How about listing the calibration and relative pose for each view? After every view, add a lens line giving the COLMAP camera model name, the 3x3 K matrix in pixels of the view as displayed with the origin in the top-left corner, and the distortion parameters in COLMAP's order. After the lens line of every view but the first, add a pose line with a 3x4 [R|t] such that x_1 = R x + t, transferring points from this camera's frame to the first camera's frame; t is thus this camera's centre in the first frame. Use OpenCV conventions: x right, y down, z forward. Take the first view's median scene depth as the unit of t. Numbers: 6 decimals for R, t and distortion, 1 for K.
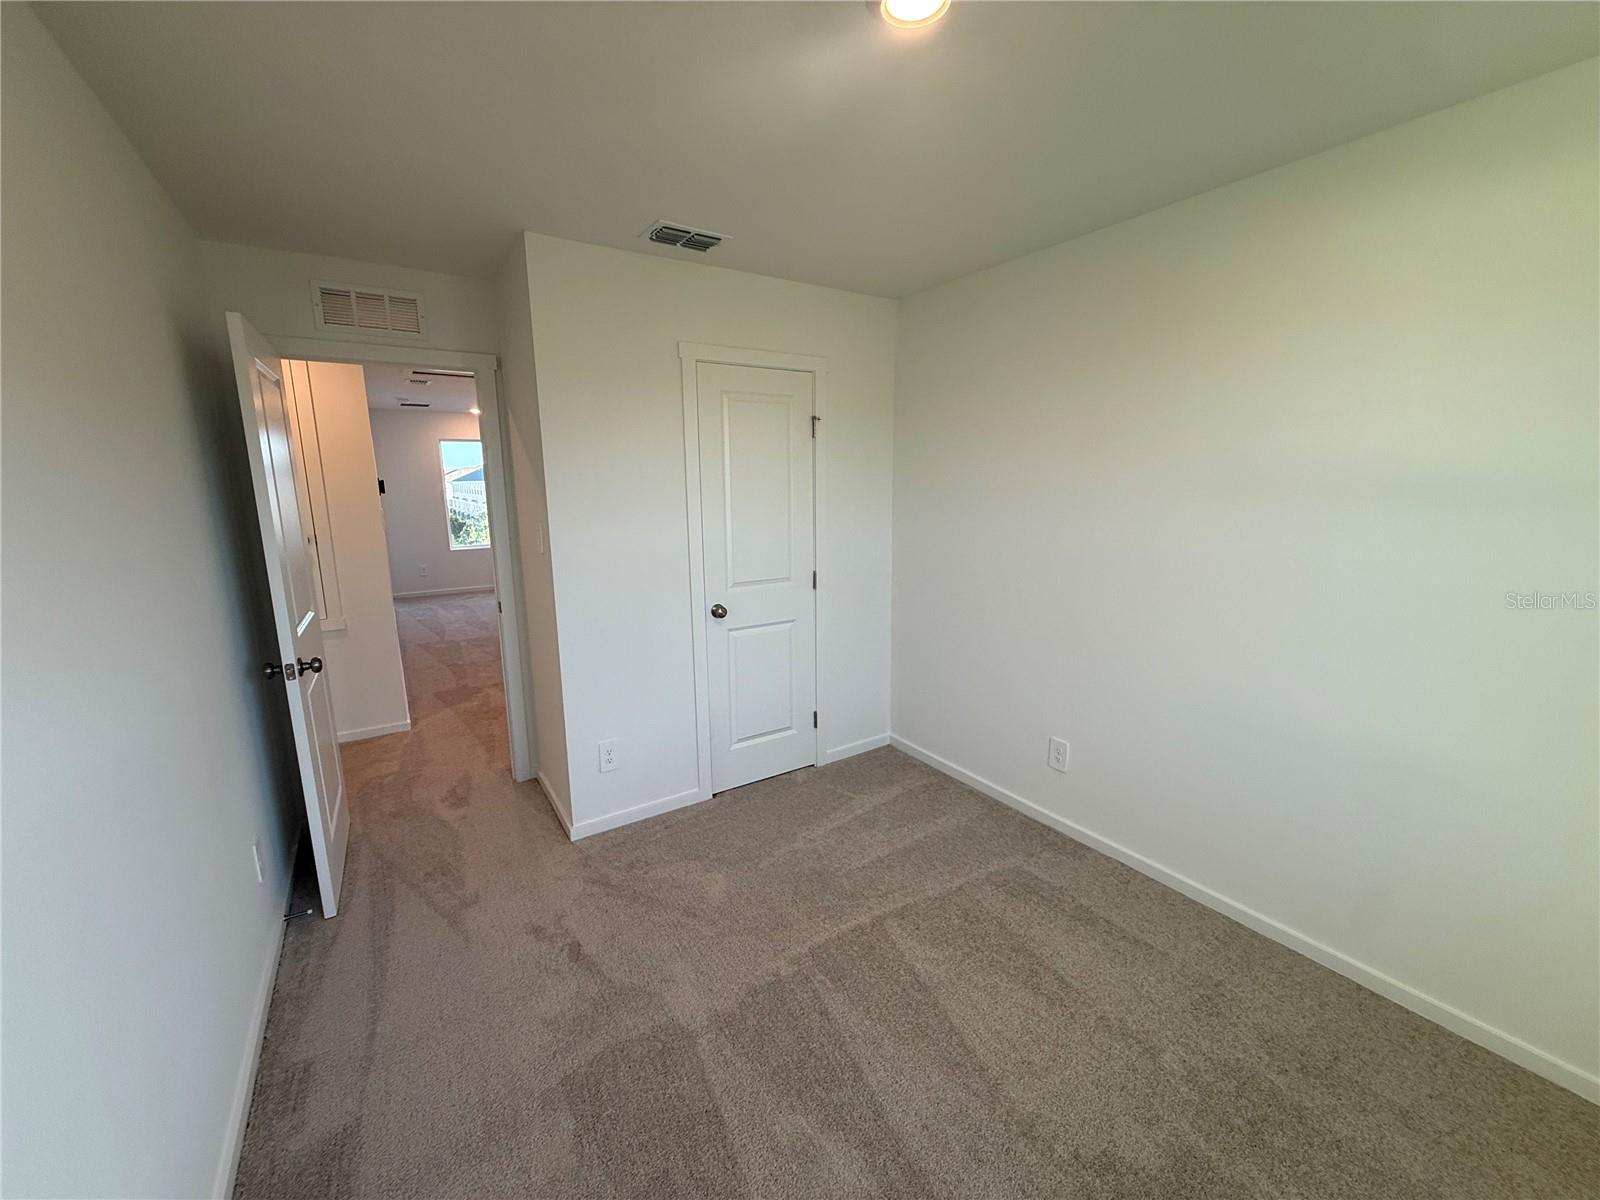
lens RADIAL K [[636.3, 0, 794.9], [0, 636.3, 598.6], [0, 0, 1]] dist [-0.000096, 0.000045]
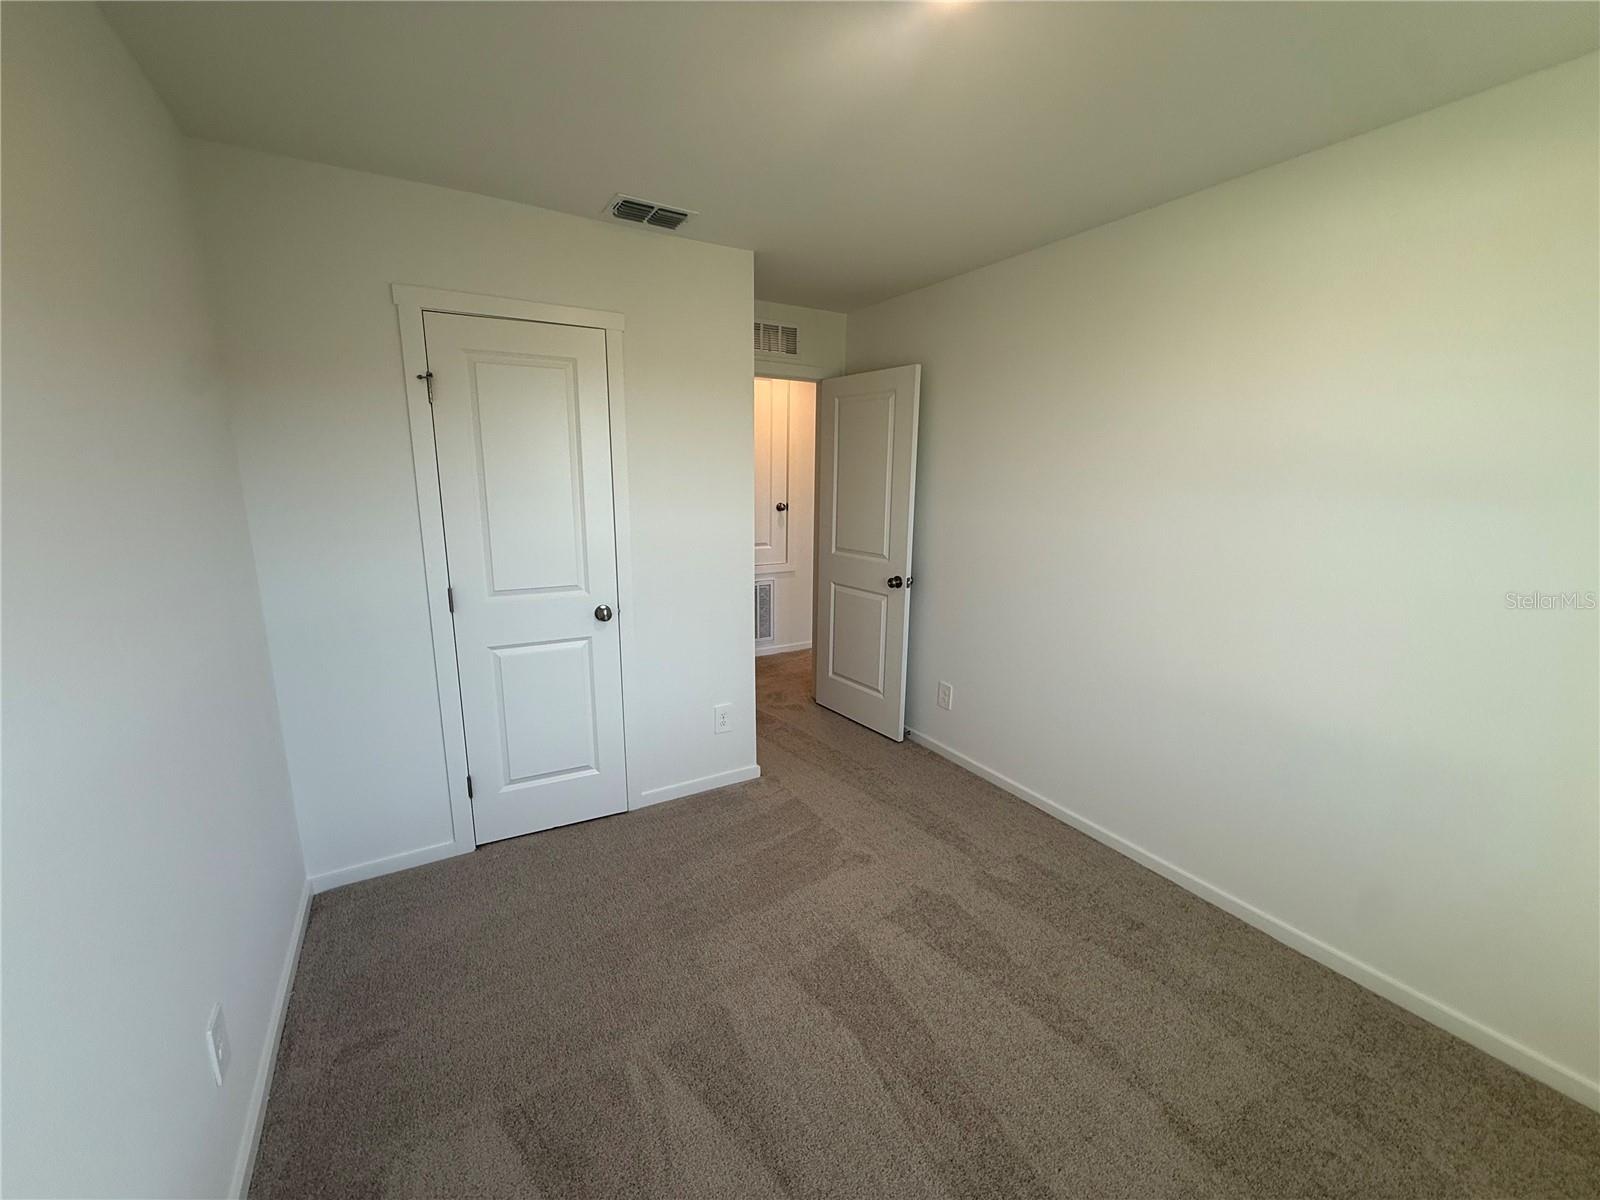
lens RADIAL K [[636.3, 0, 794.9], [0, 636.3, 598.6], [0, 0, 1]] dist [-0.000096, 0.000045]
pose [[0.999287, 0.028432, -0.024836, 0.305013], [-0.028179, 0.999548, 0.010509, -0.033826], [0.025124, -0.009801, 0.999636, 0.199717]]
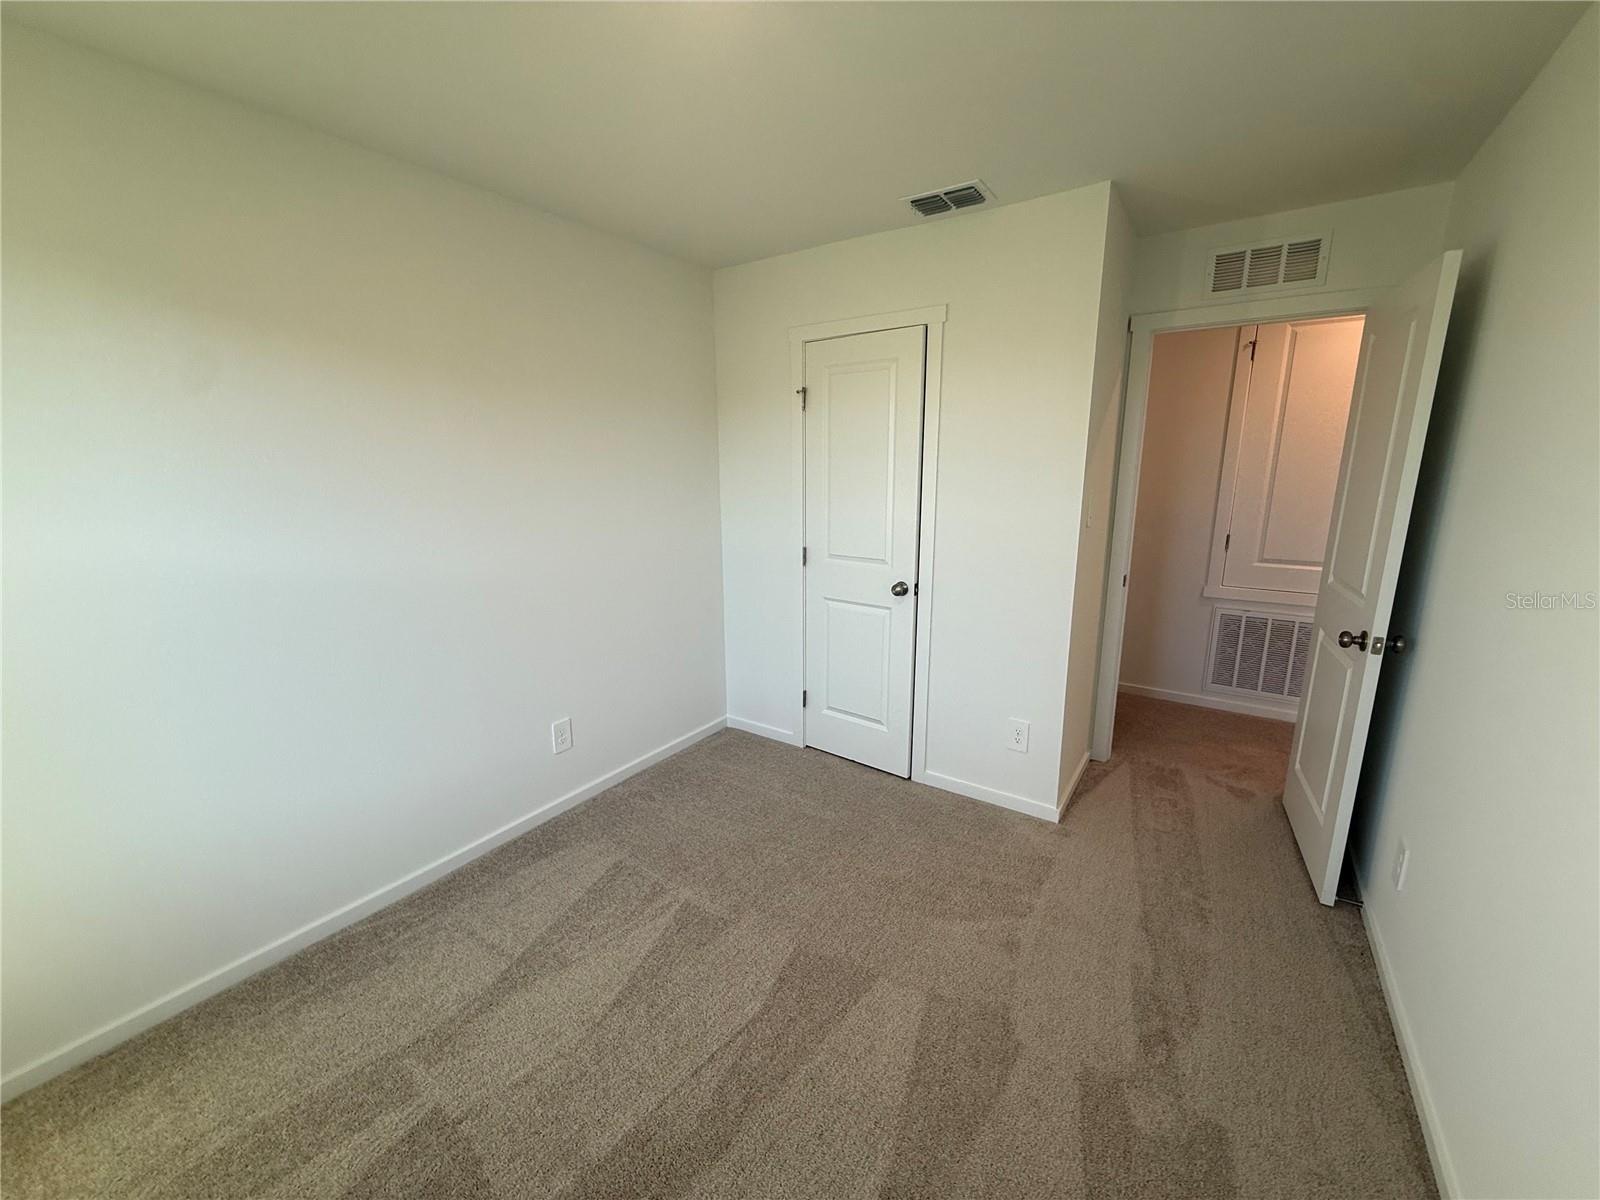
lens RADIAL K [[645.3, 0, 795.9], [0, 645.3, 595.8], [0, 0, 1]] dist [0.014661, -0.009269]
pose [[0.394610, 0.201773, -0.896421, 0.833287], [-0.172101, 0.974556, 0.143600, -0.099720], [0.902587, 0.097609, 0.419295, 0.520929]]
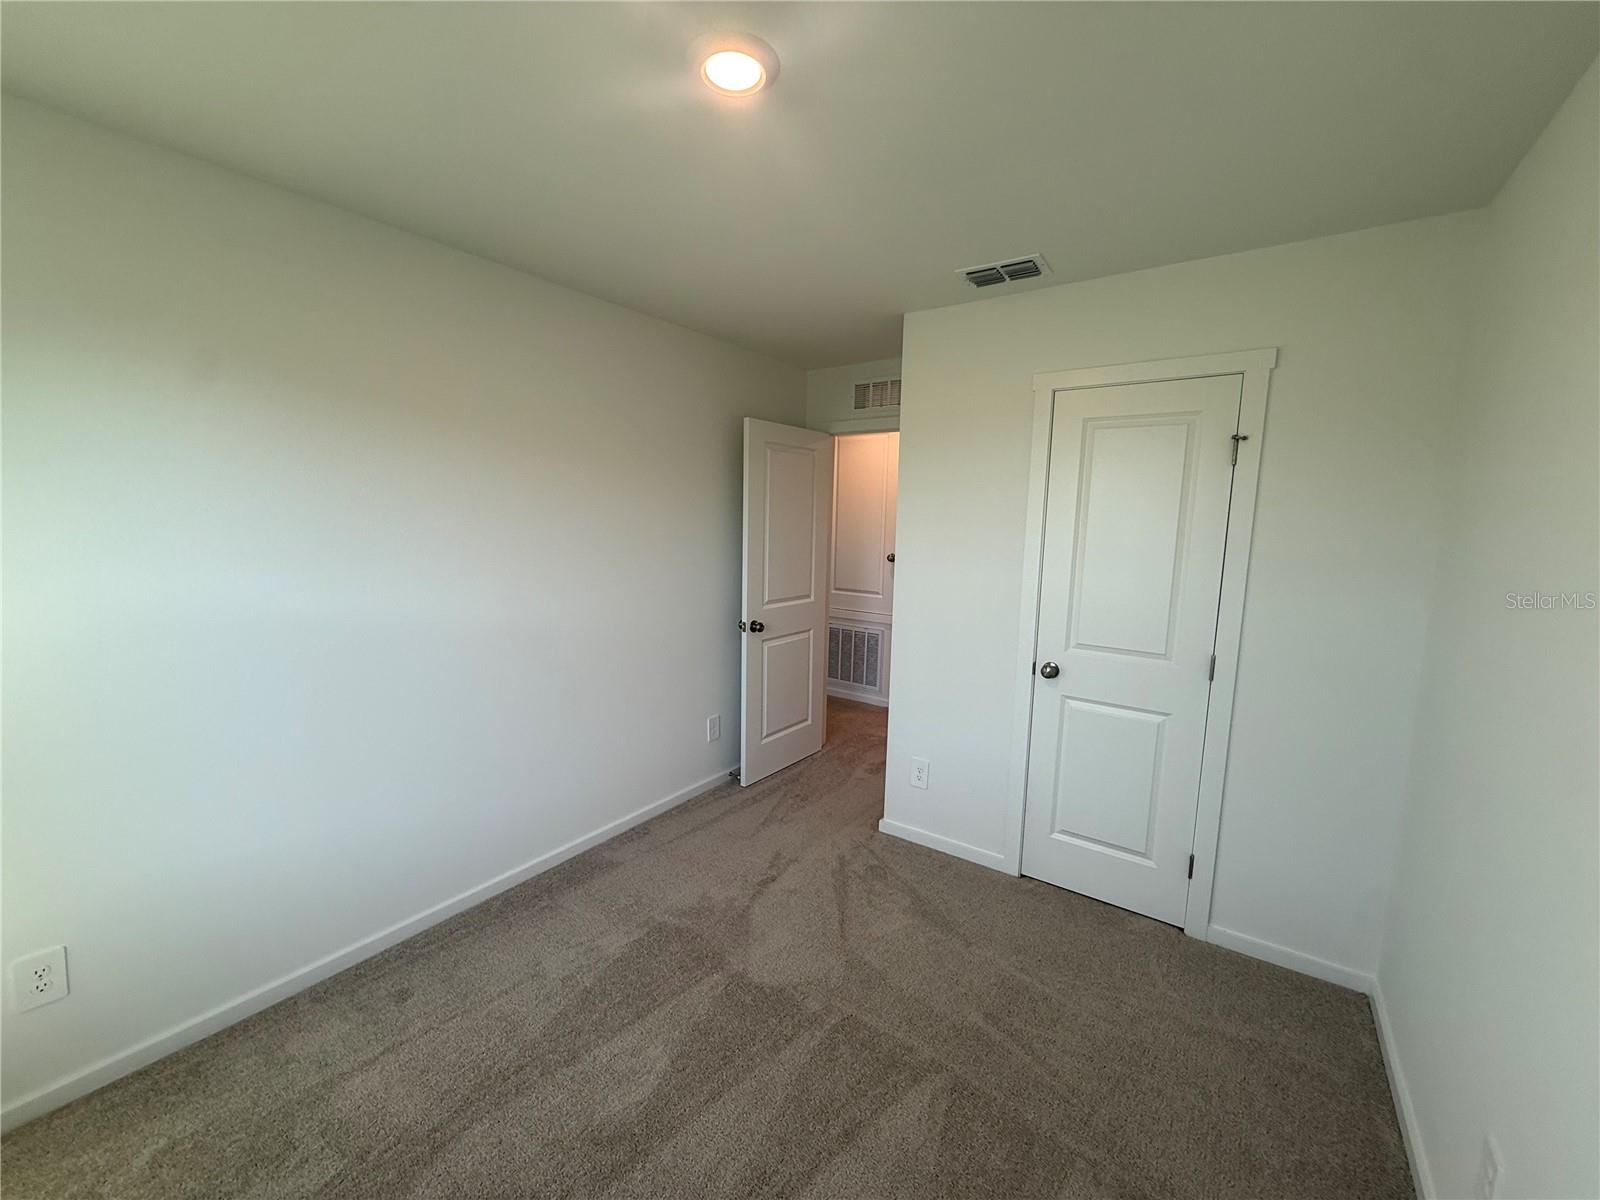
lens RADIAL K [[638.8, 0, 796.2], [0, 638.8, 602.9], [0, 0, 1]] dist [0.000973, 0.000153]
pose [[0.365175, 0.141126, -0.920180, 0.539286], [-0.194606, 0.978177, 0.072791, -0.066523], [0.910371, 0.152491, 0.384670, 0.328800]]
